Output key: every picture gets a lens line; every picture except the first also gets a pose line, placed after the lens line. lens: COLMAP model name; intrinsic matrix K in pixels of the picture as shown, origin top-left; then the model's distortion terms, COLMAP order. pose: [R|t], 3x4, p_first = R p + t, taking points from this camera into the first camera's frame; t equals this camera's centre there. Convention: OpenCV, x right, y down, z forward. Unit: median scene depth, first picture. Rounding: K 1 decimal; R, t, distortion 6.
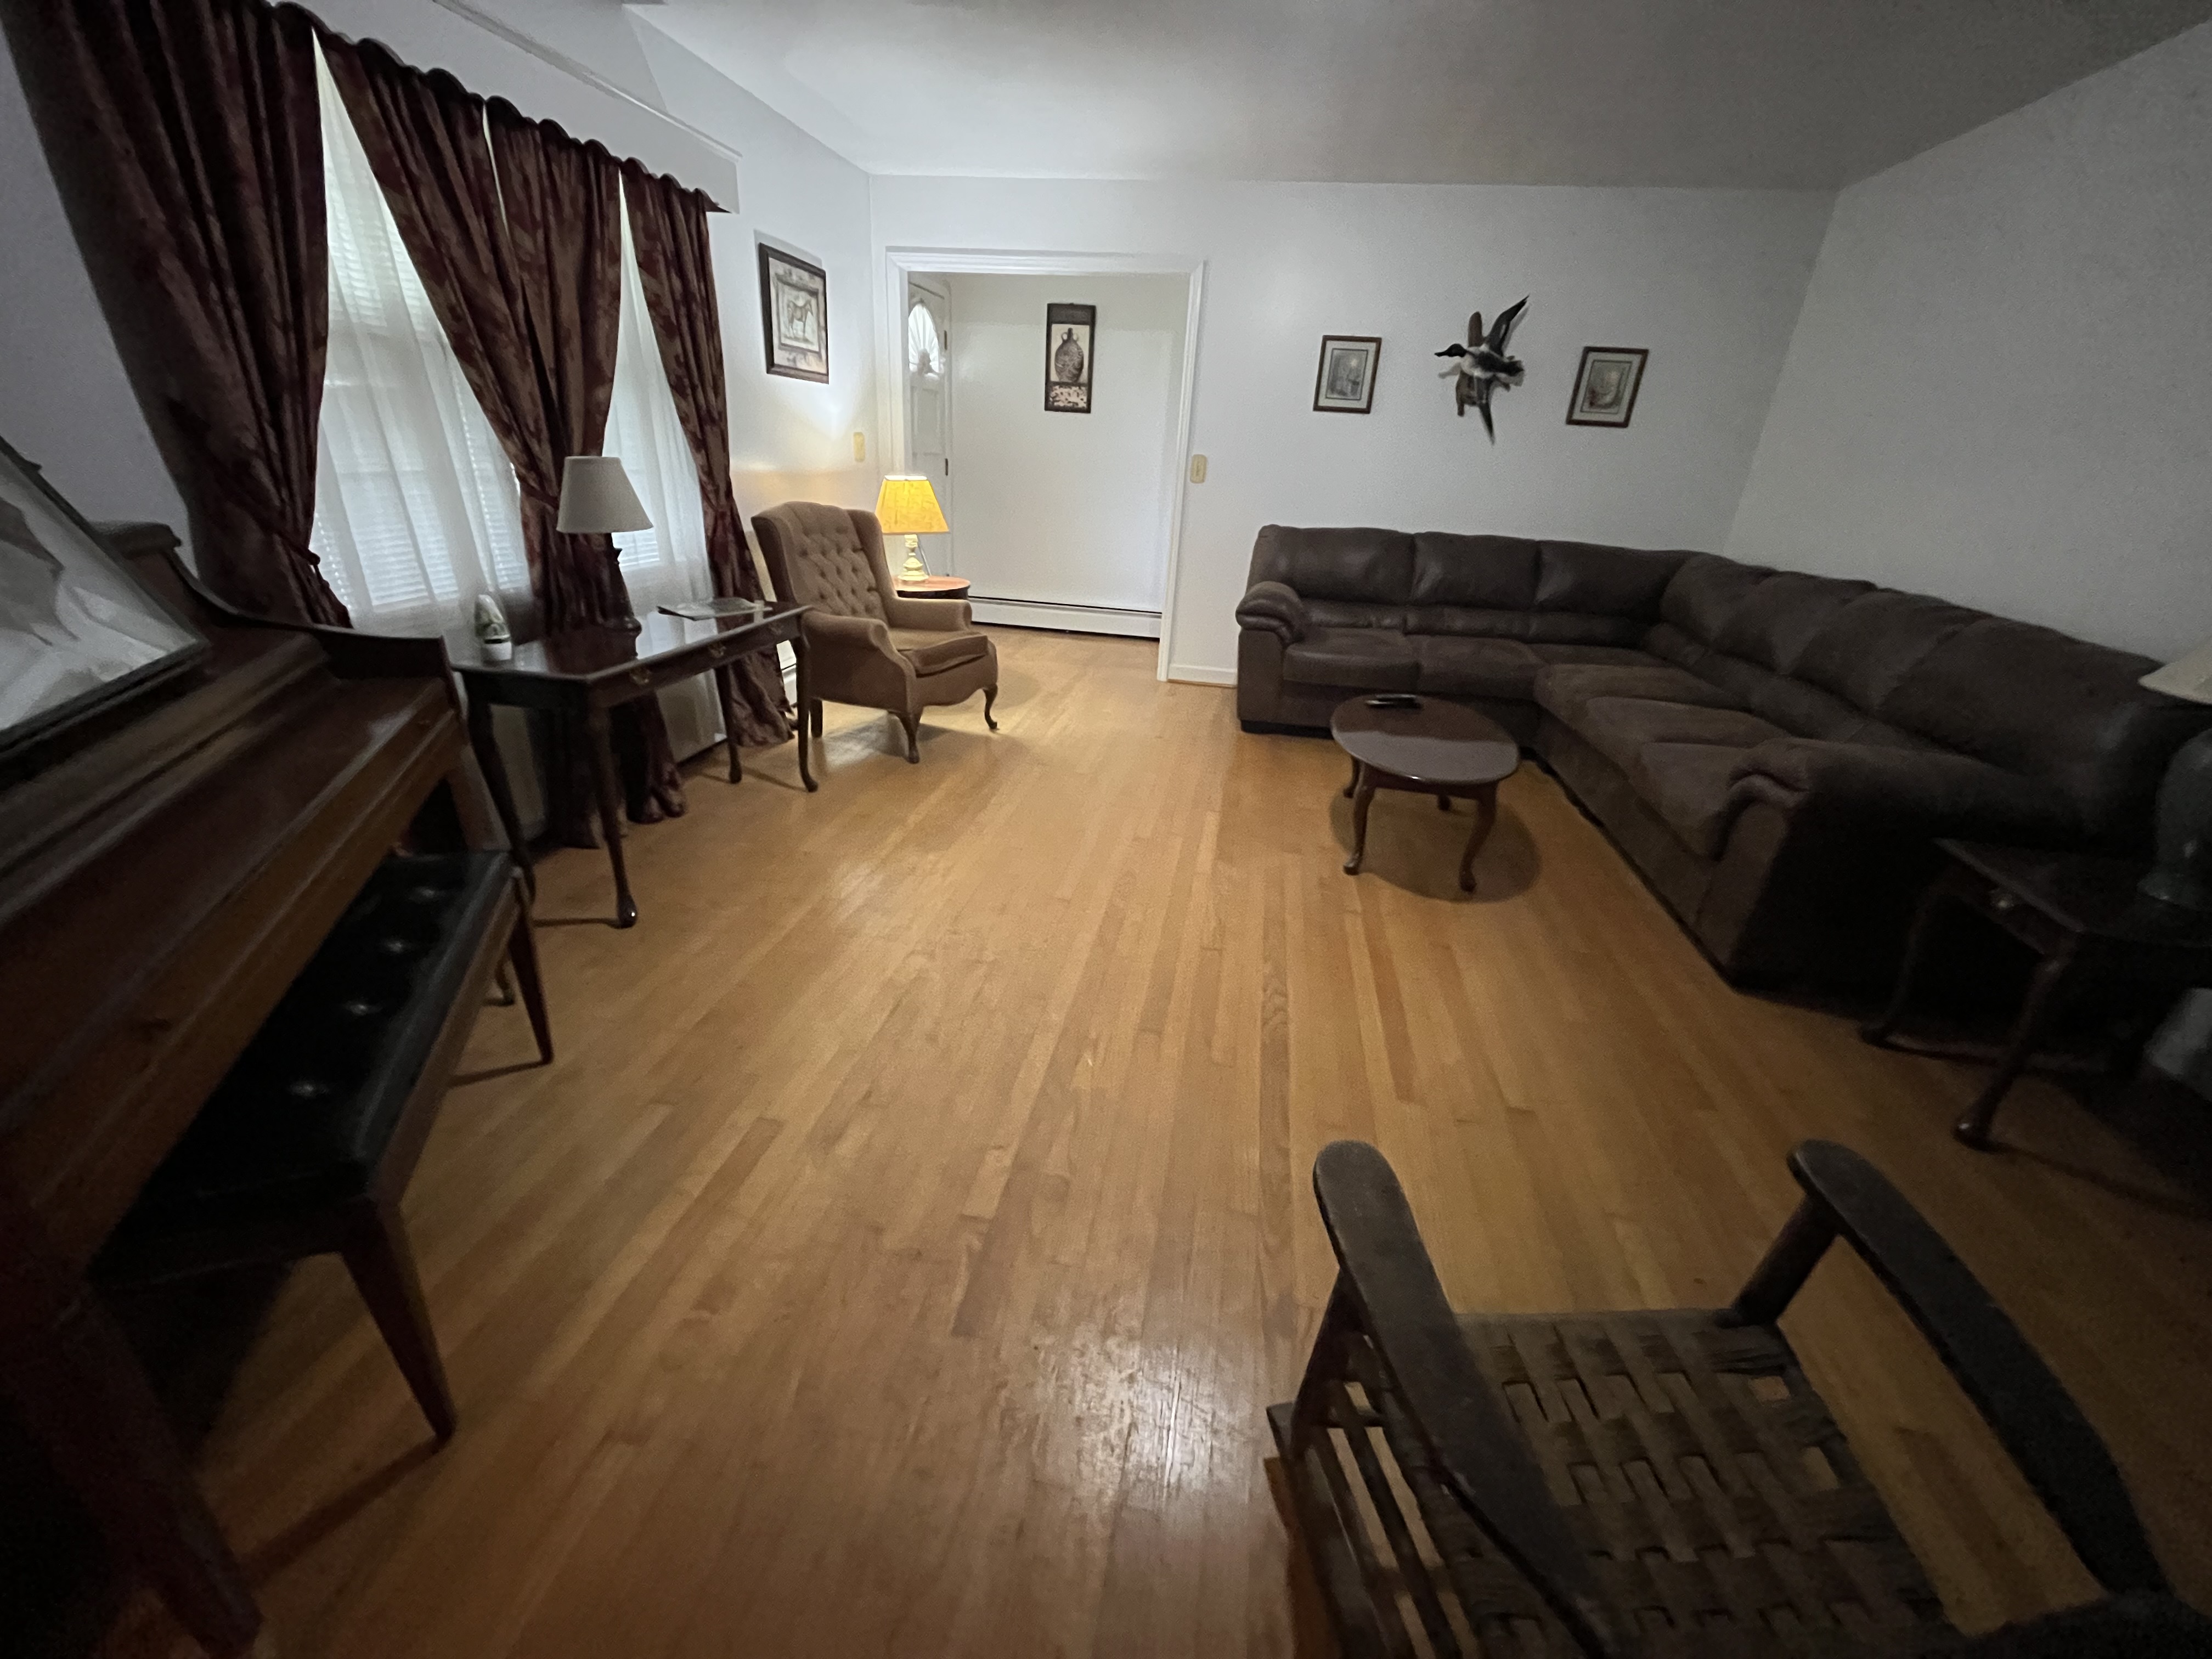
lens RADIAL K [[885.8, 0, 1105.4], [0, 885.8, 834.3], [0, 0, 1]] dist [-0.001059, -0.000251]
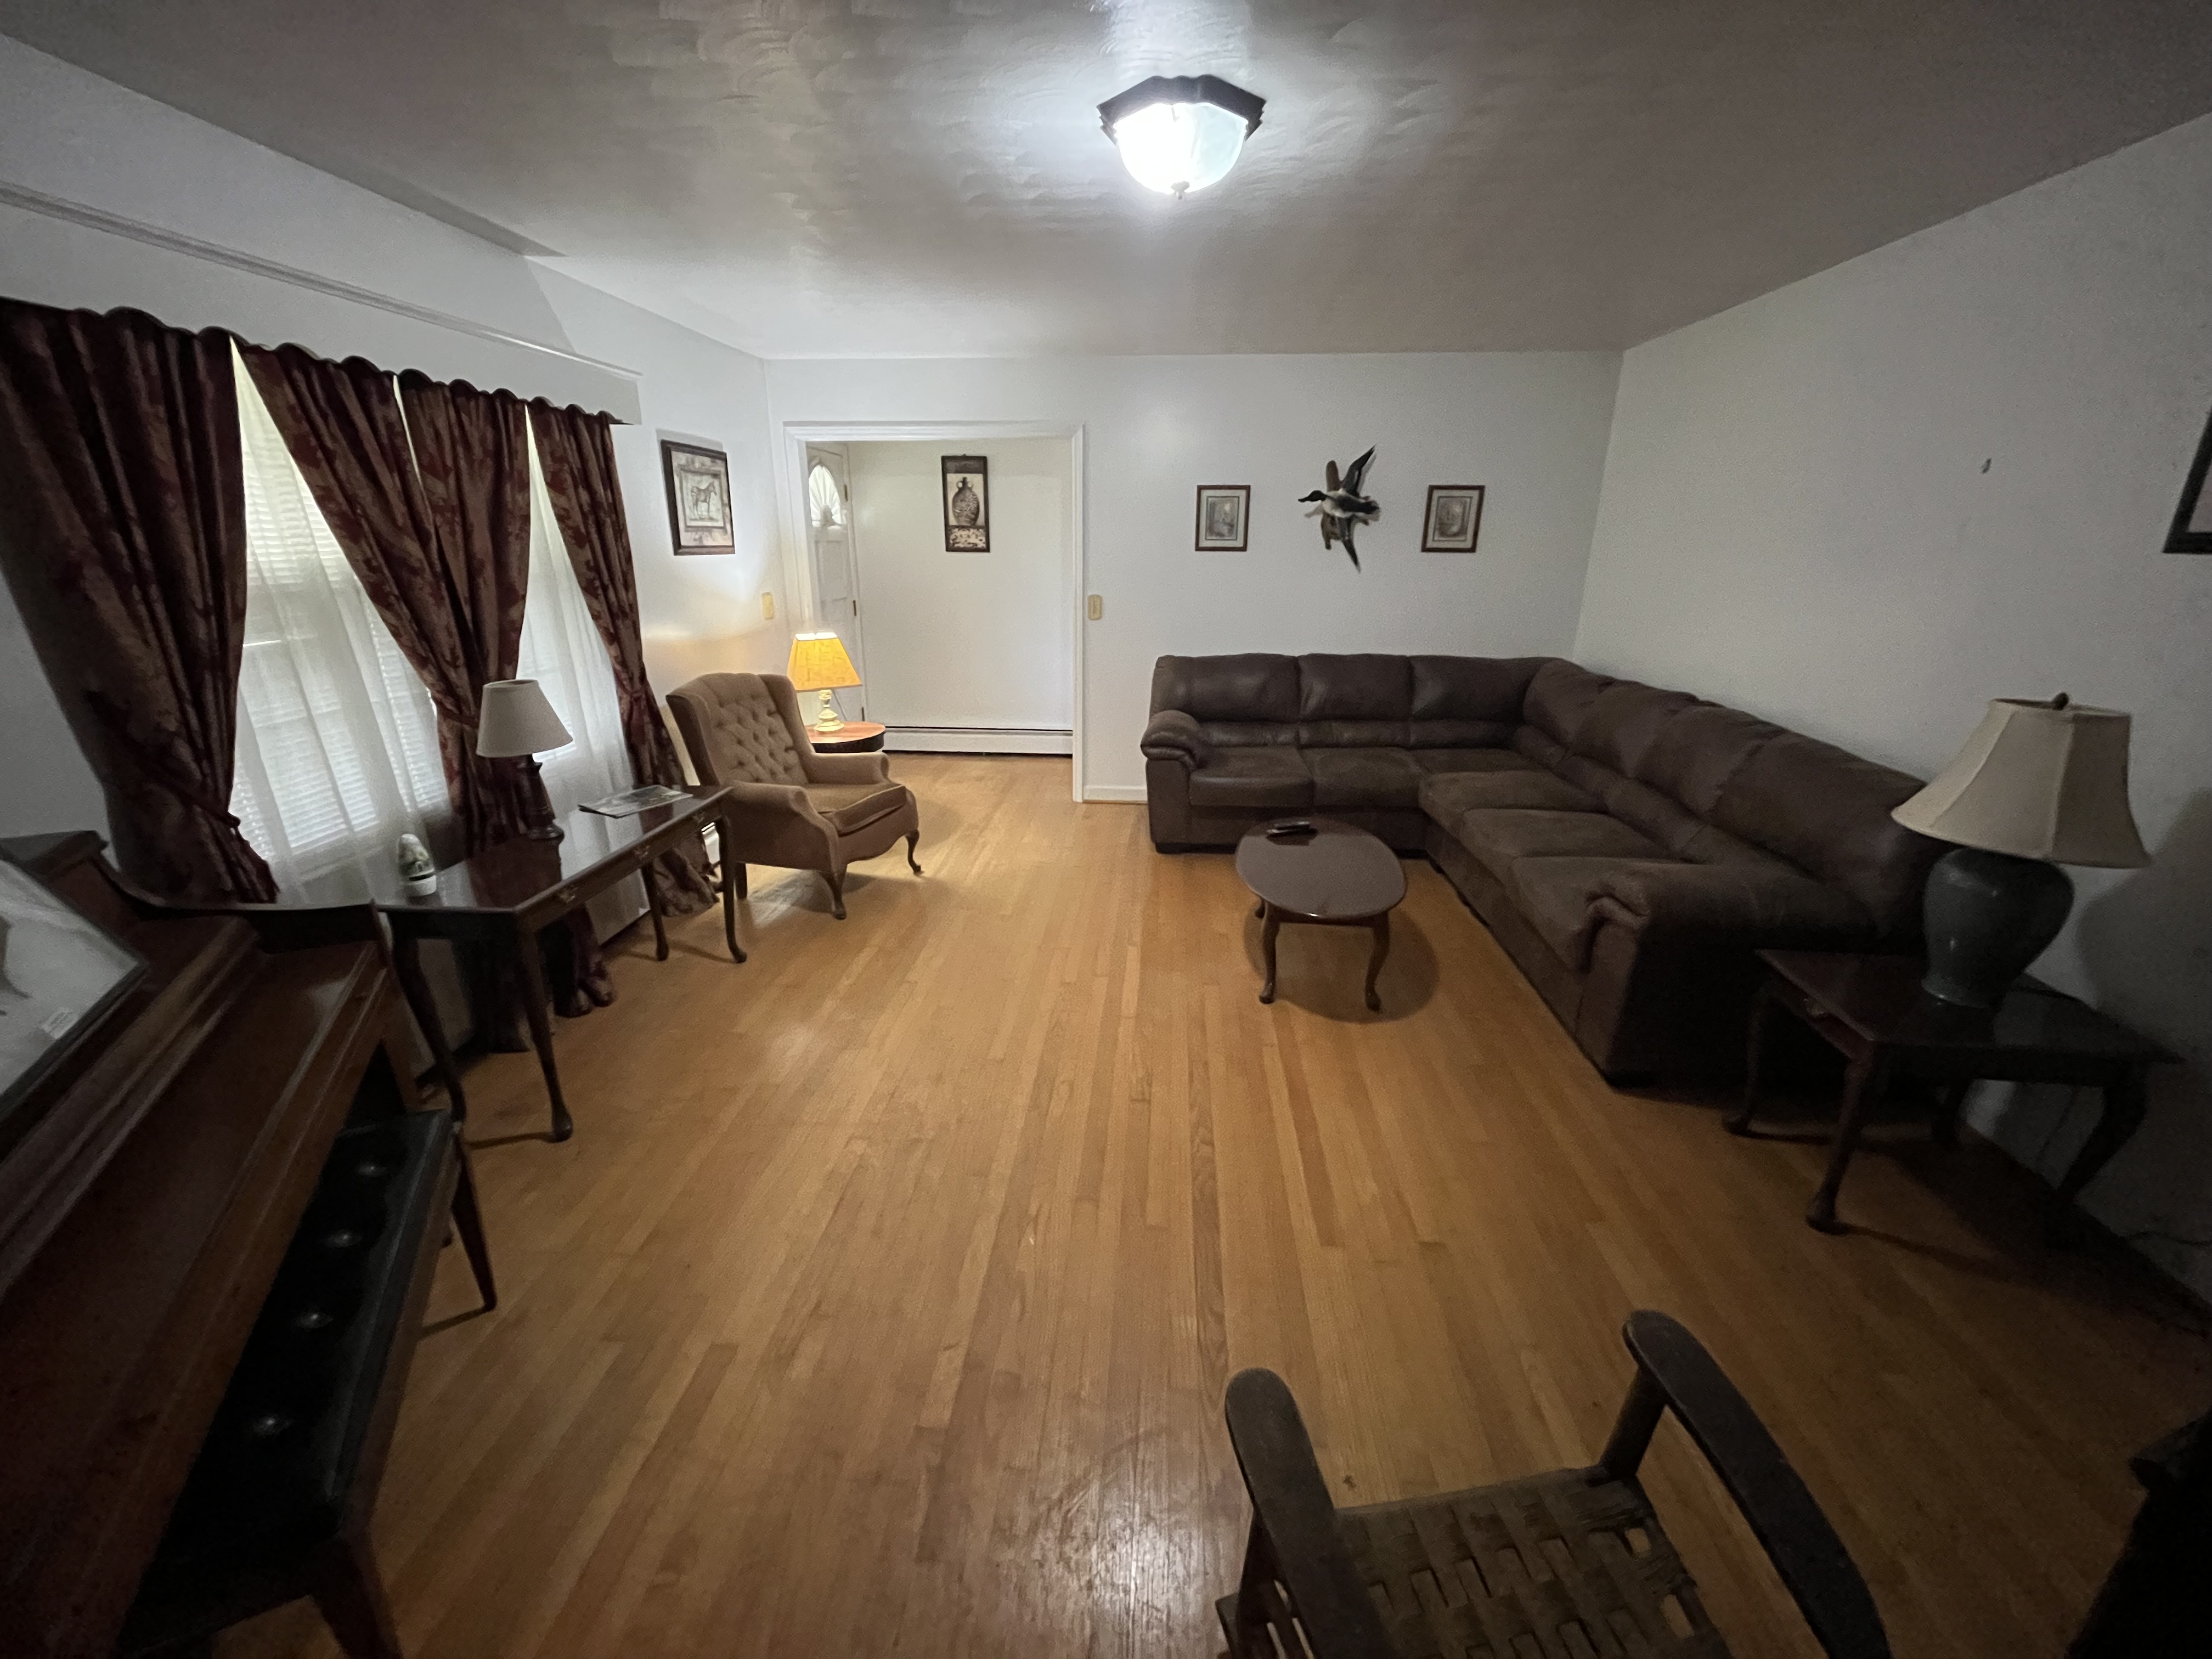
lens RADIAL K [[885.8, 0, 1104.1], [0, 885.8, 834.0], [0, 0, 1]] dist [-0.001059, -0.000251]
pose [[0.993683, -0.079540, 0.079165, 0.020342], [0.085718, 0.993264, -0.077972, -0.116738], [-0.072430, 0.084265, 0.993807, -0.078849]]
